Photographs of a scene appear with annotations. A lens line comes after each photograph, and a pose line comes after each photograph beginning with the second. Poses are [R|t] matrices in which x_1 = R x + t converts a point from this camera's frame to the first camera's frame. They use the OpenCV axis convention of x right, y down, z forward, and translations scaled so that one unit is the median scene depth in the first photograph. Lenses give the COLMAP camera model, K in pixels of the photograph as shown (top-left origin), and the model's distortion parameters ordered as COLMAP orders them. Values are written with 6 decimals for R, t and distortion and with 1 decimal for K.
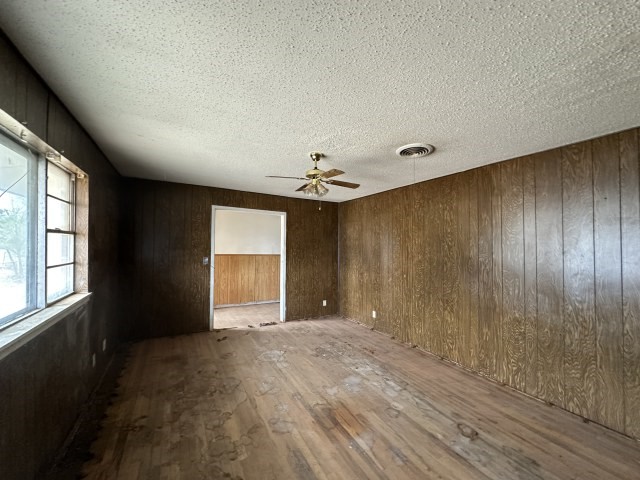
lens RADIAL K [[256.7, 0, 319.9], [0, 256.7, 240.5], [0, 0, 1]] dist [-0.004347, 0.000269]
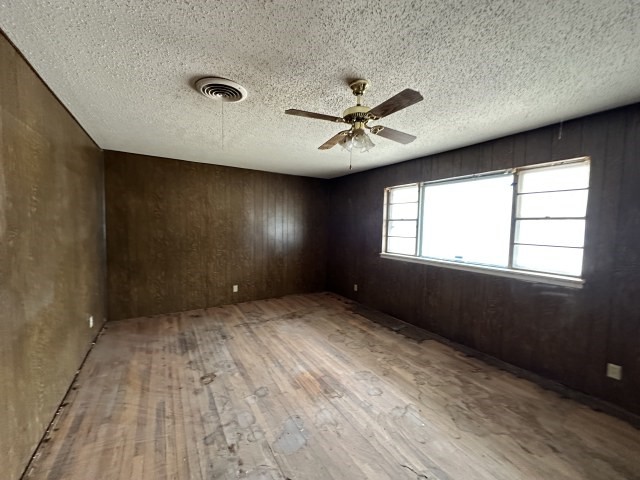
lens RADIAL K [[256.7, 0, 320.2], [0, 256.7, 240.8], [0, 0, 1]] dist [-0.004347, 0.000269]
pose [[-0.998518, -0.026982, -0.047270, 0.131075], [-0.029075, 0.998601, 0.044171, 0.046615], [0.046012, 0.045480, -0.997905, 2.085248]]
